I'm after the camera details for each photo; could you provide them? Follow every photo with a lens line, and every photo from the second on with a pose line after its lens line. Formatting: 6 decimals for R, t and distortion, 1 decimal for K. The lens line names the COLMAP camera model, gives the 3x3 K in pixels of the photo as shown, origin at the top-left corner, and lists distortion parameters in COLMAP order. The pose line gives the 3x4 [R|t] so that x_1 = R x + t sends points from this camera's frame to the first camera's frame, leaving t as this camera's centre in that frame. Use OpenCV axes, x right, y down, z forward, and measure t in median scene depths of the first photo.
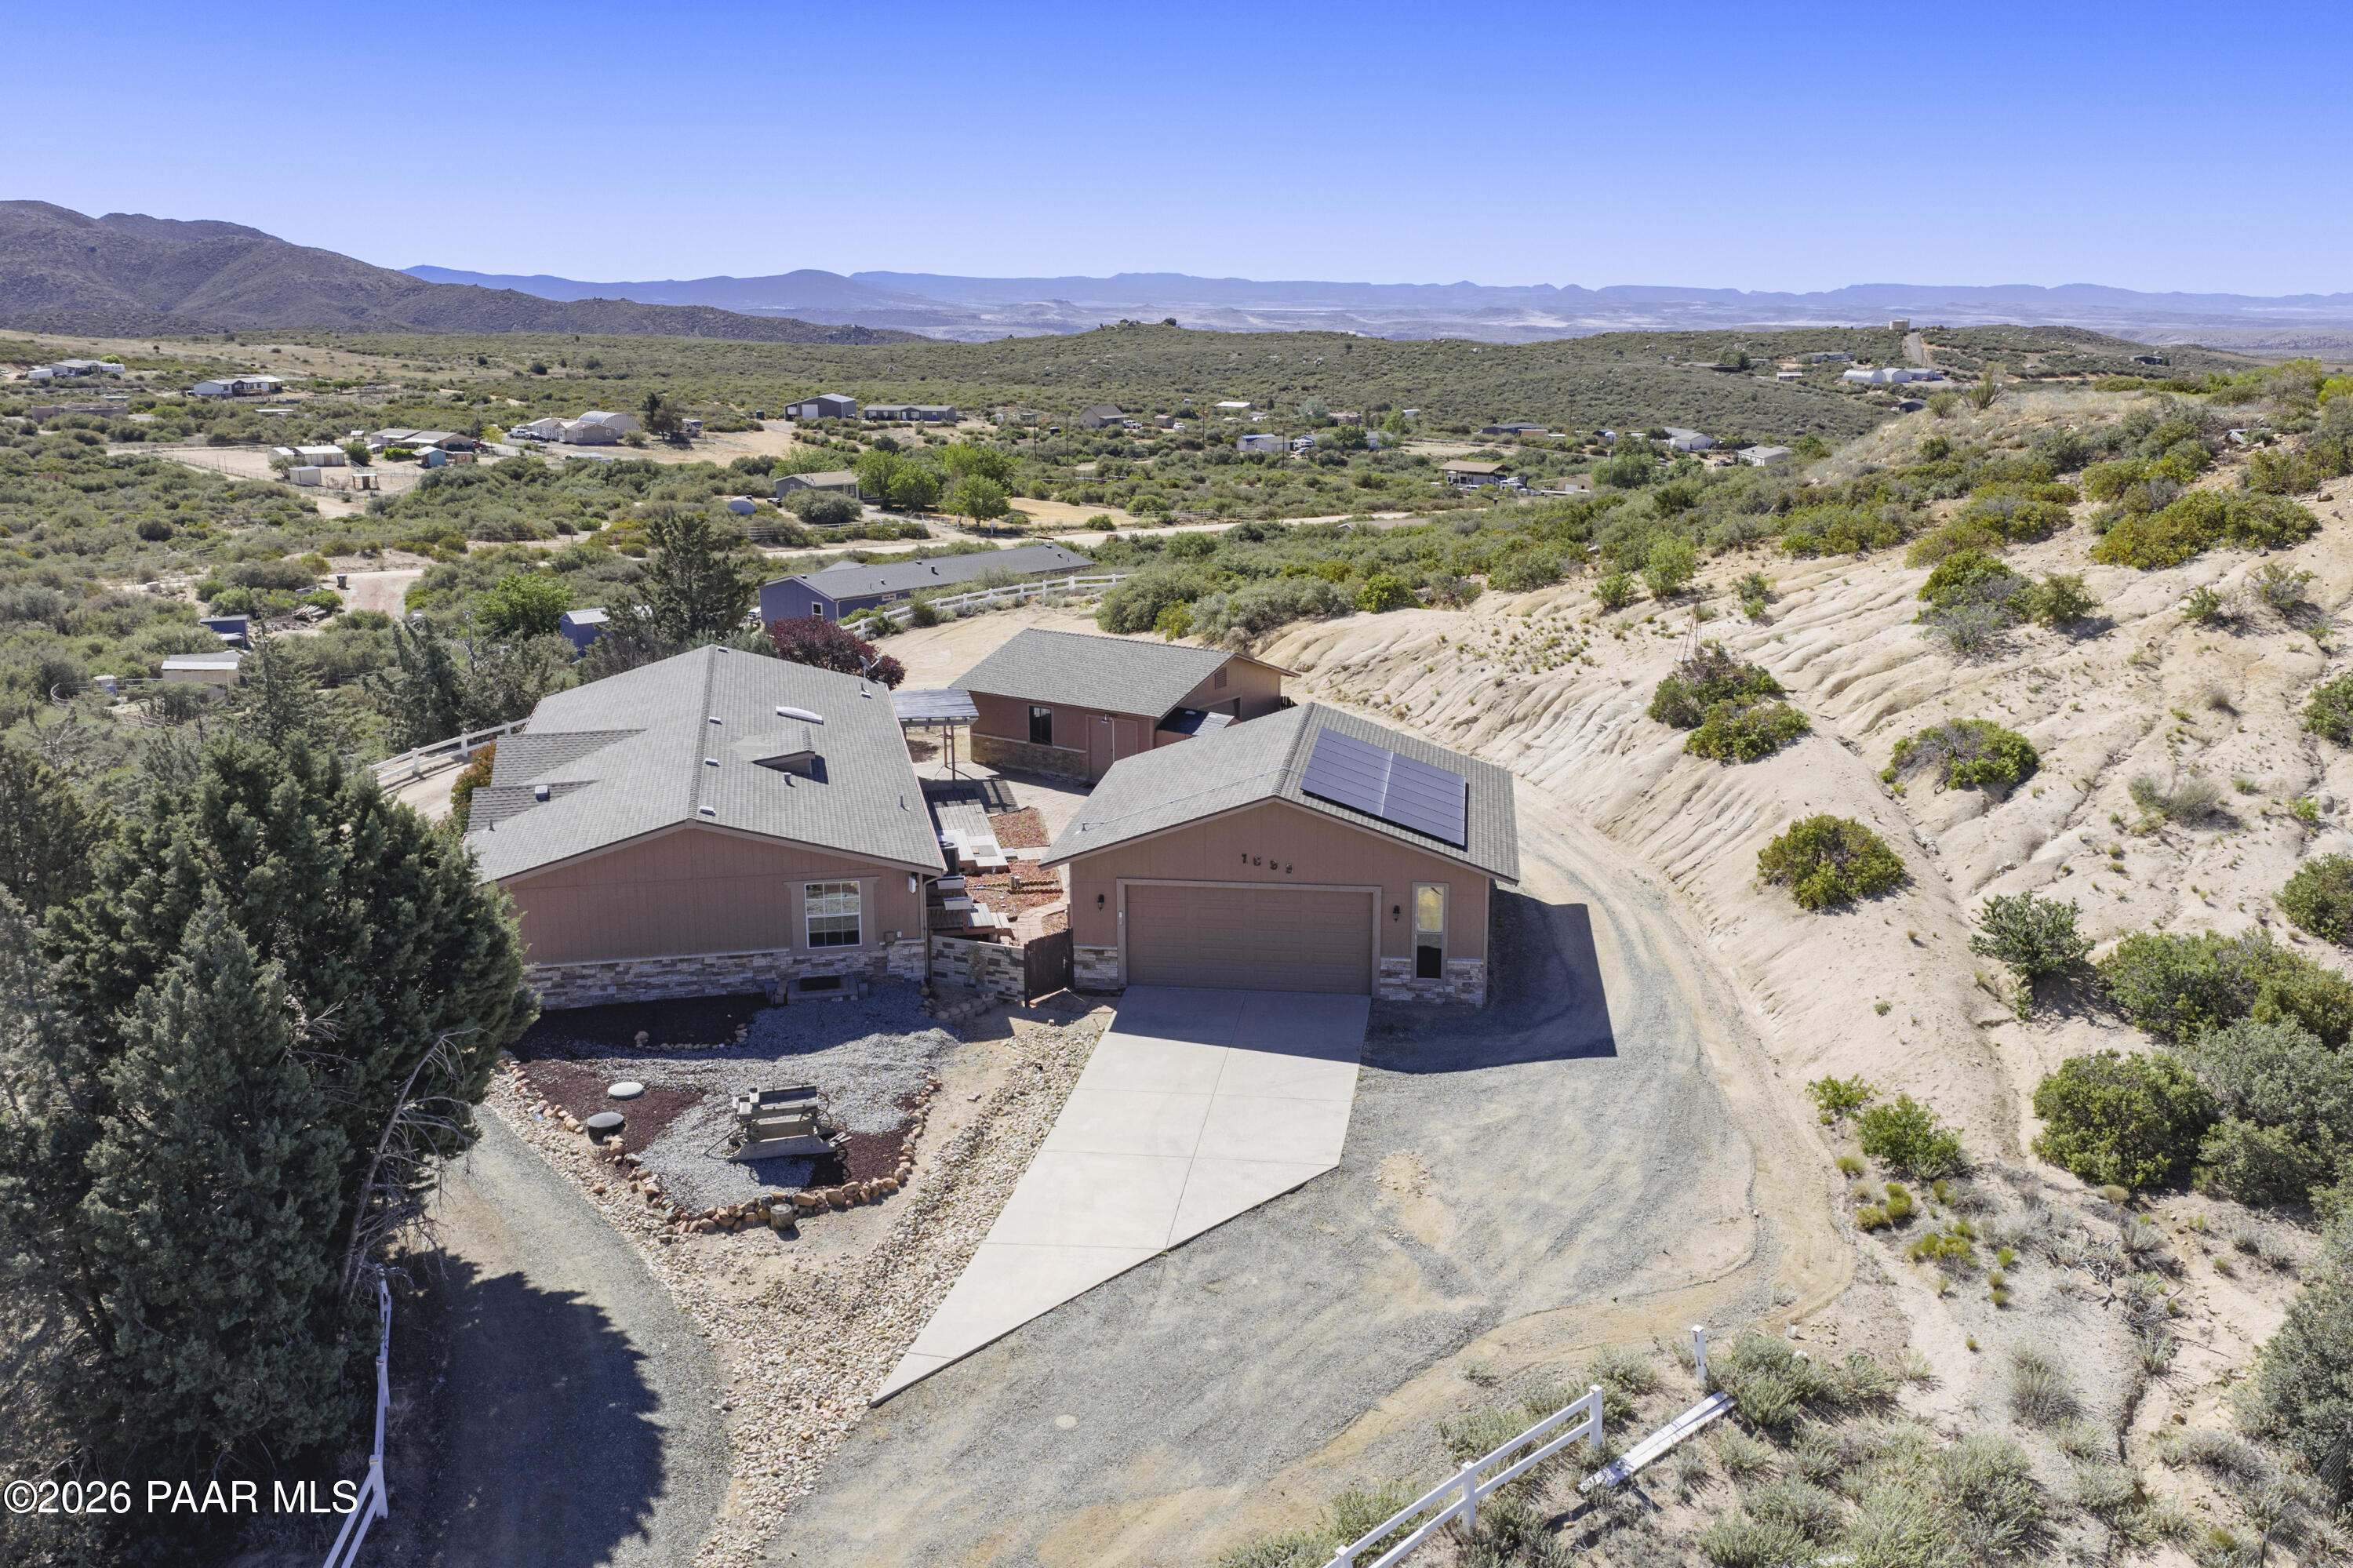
lens RADIAL K [[2018.8, 0, 1179.8], [0, 2018.8, 780.4], [0, 0, 1]] dist [0.032623, -0.069086]
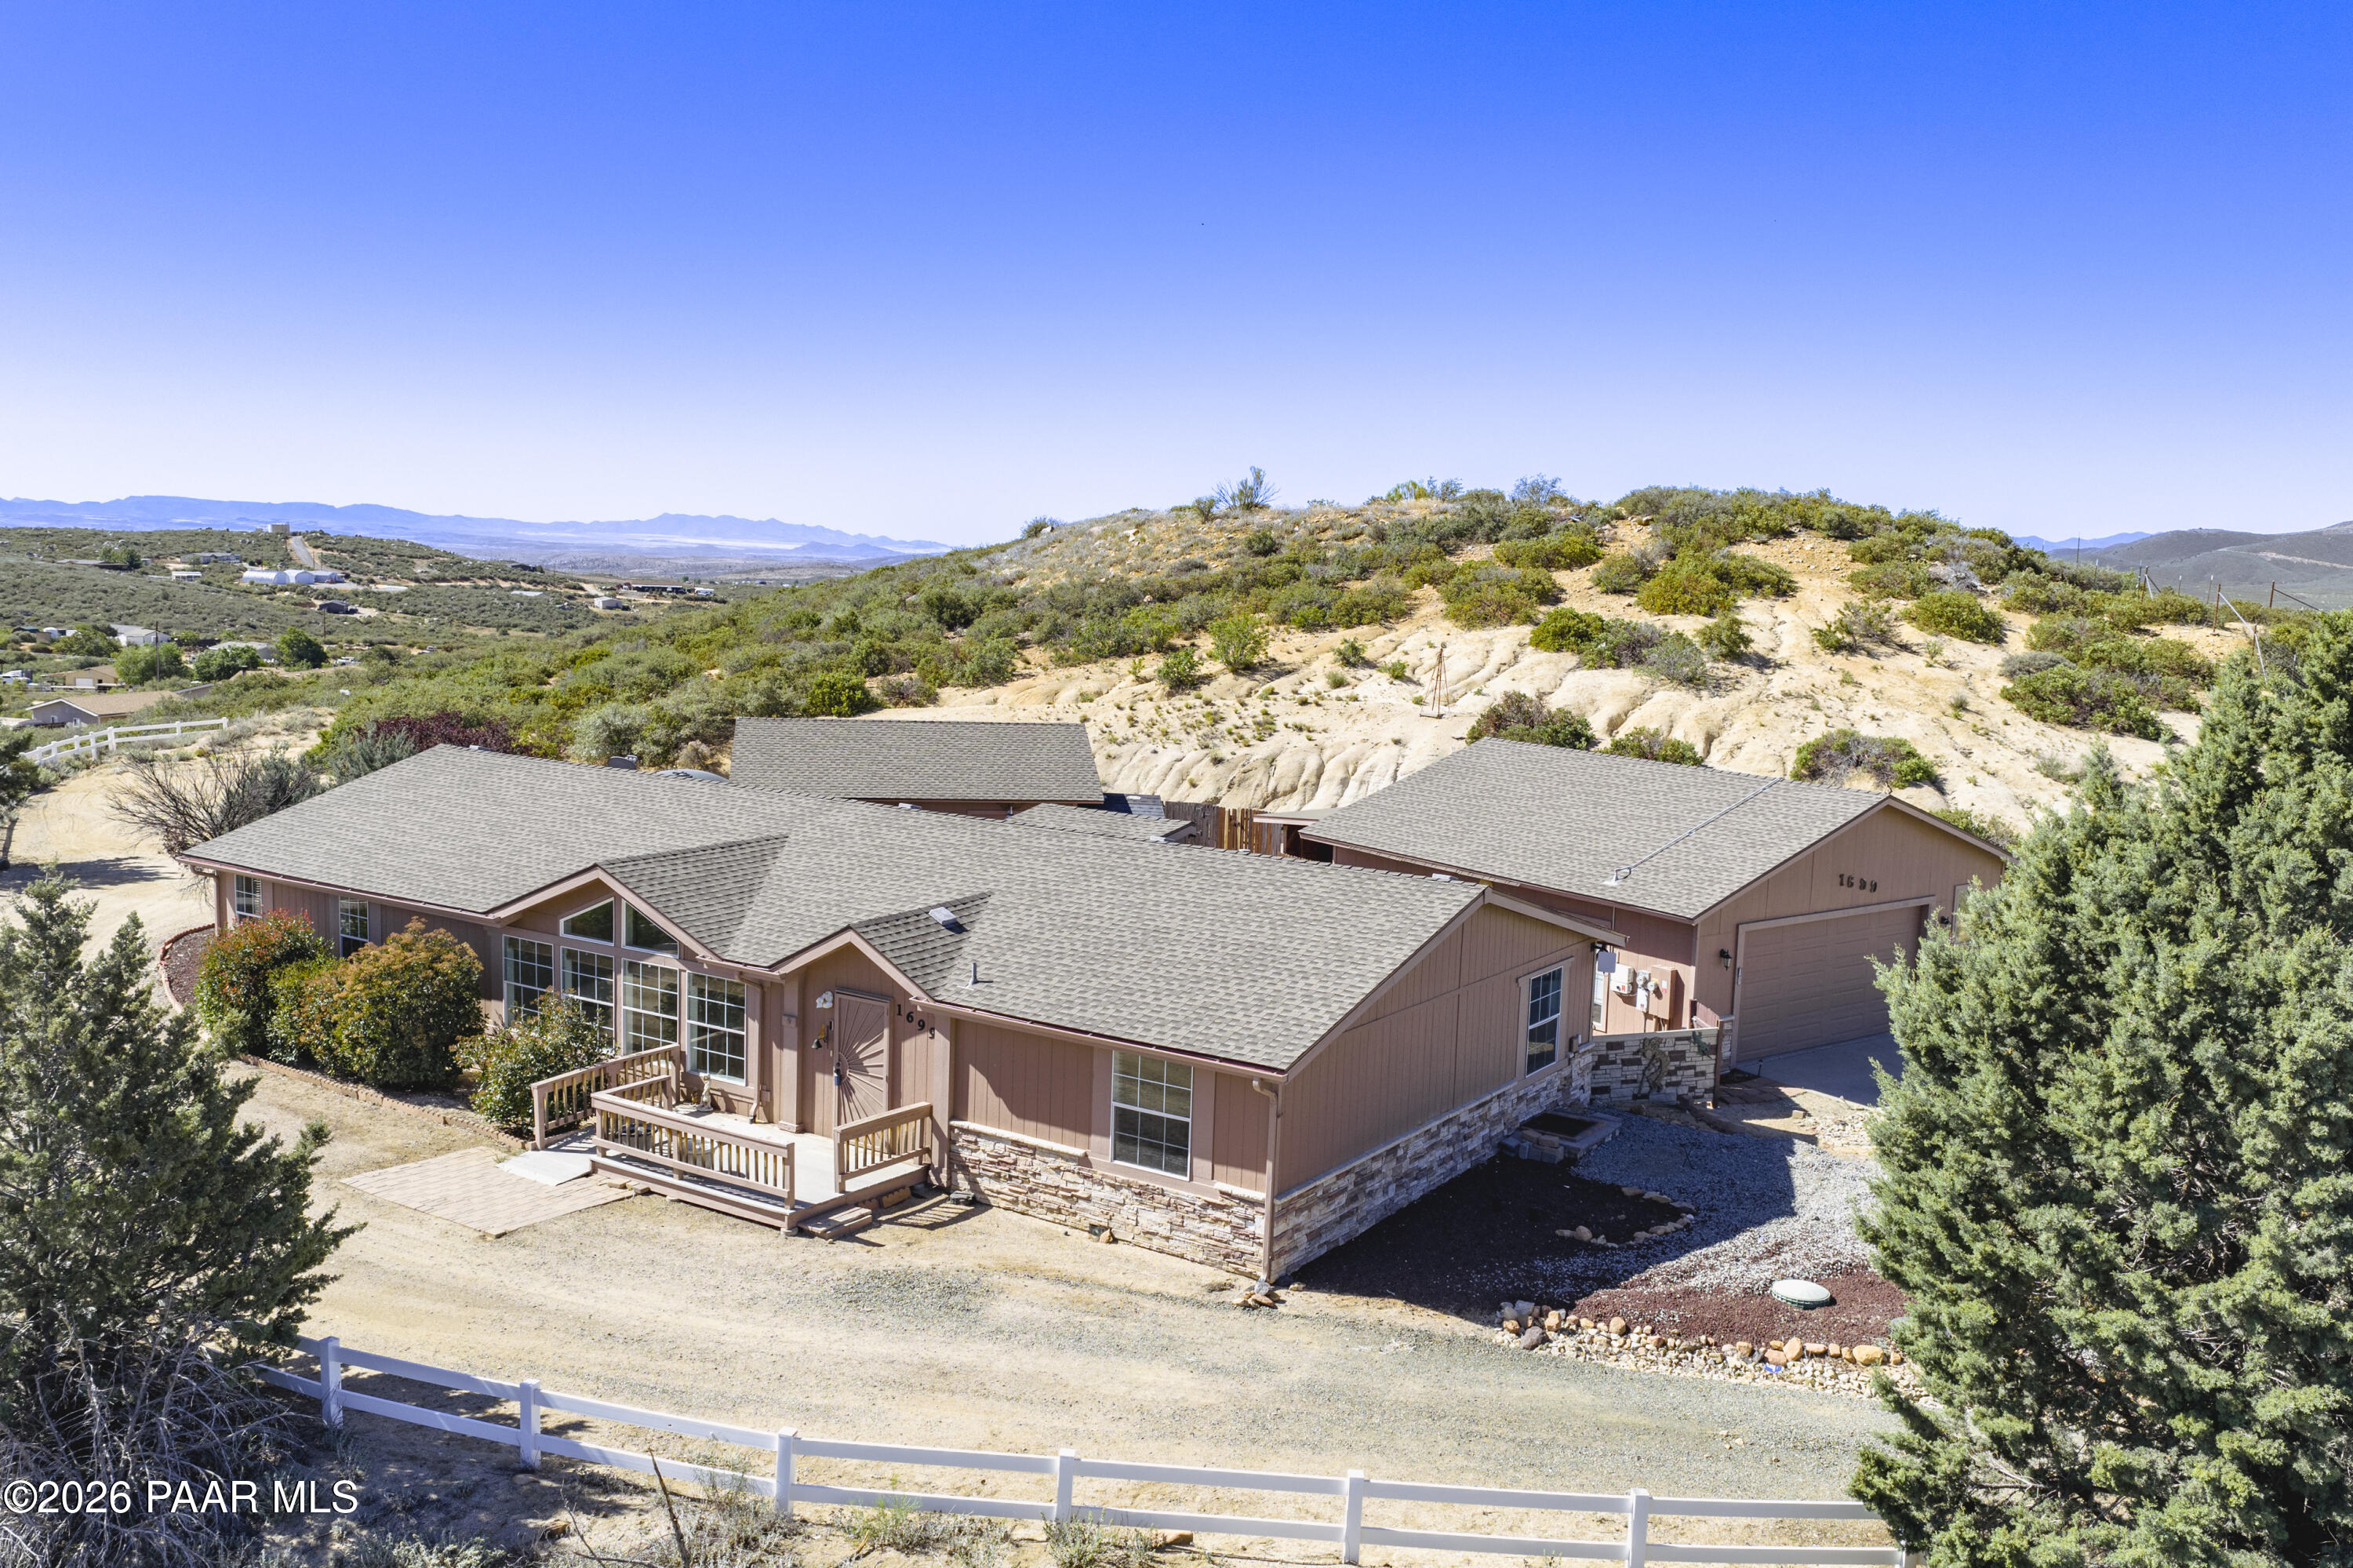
lens RADIAL K [[2018.8, 0, 1179.8], [0, 2018.8, 780.4], [0, 0, 1]] dist [0.032623, -0.069086]
pose [[0.705768, -0.057240, 0.706127, -0.082202], [0.130411, 0.990194, -0.050078, 0.000520], [-0.696337, 0.127430, 0.706312, 0.067091]]
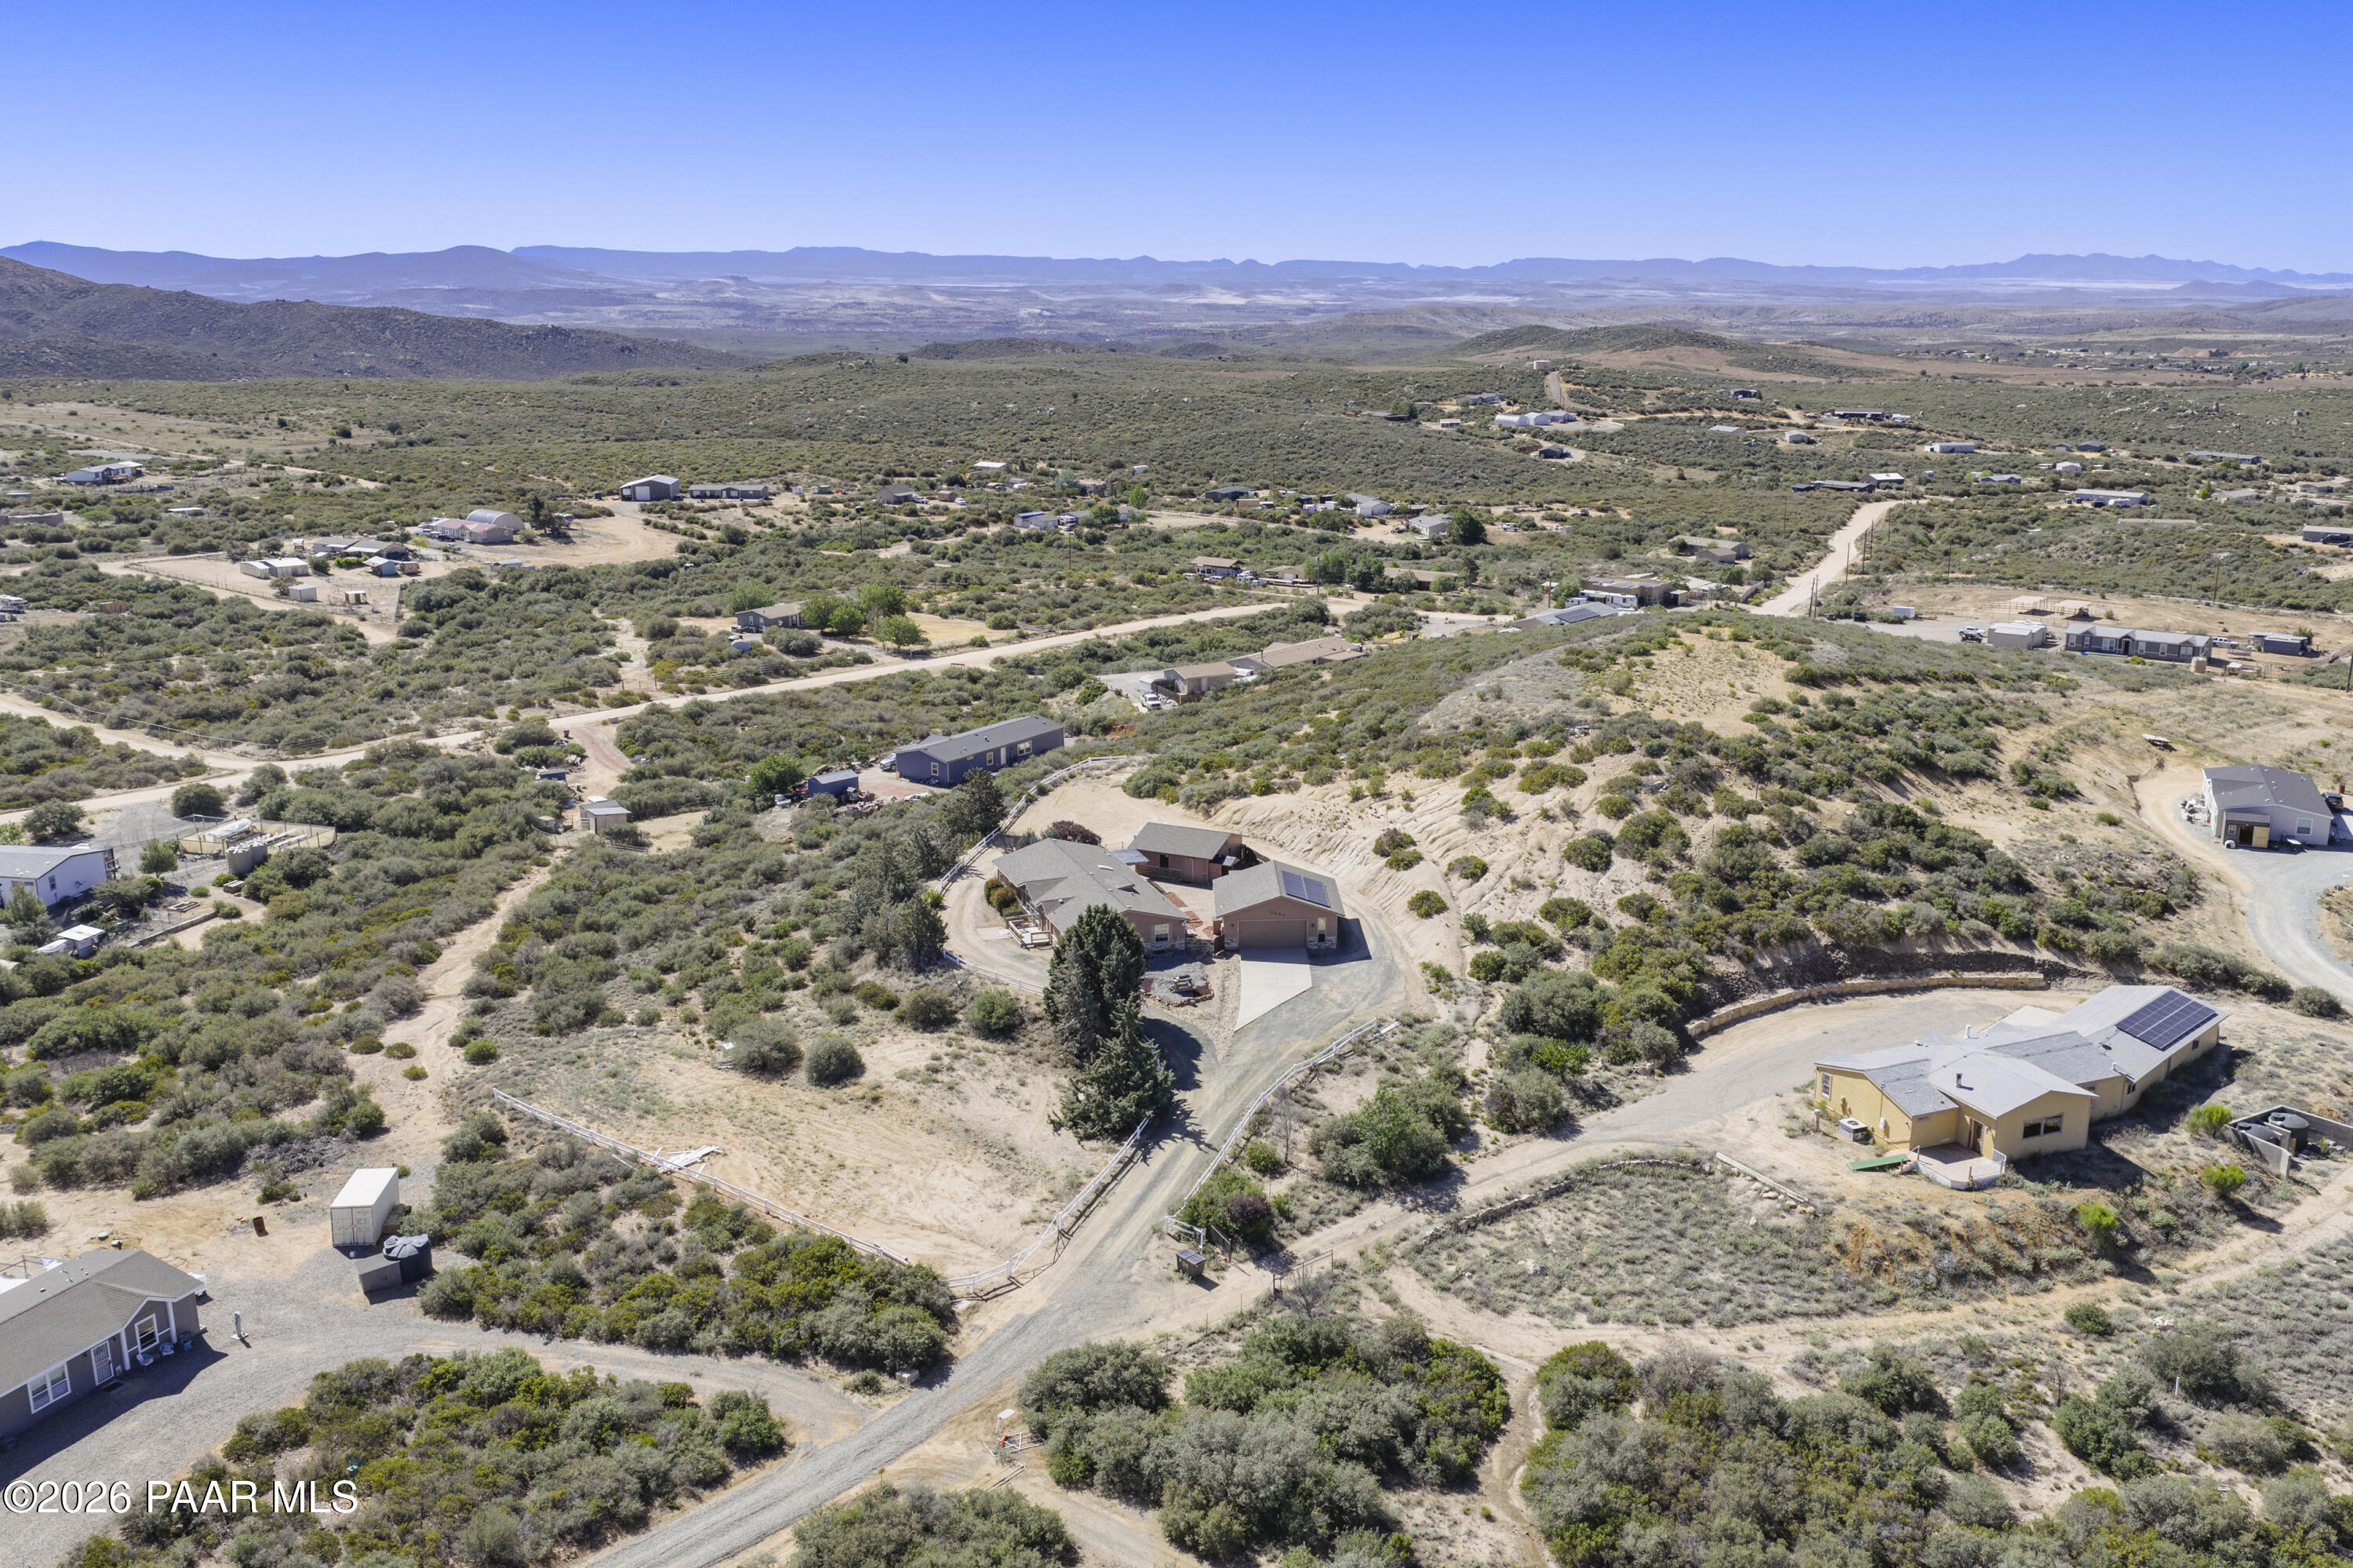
lens RADIAL K [[2018.8, 0, 1179.8], [0, 2018.8, 780.4], [0, 0, 1]] dist [0.032623, -0.069086]
pose [[0.988307, -0.039102, 0.147375, -0.075252], [0.037238, 0.999188, 0.015390, -0.029918], [-0.147857, -0.009722, 0.988961, -0.295574]]
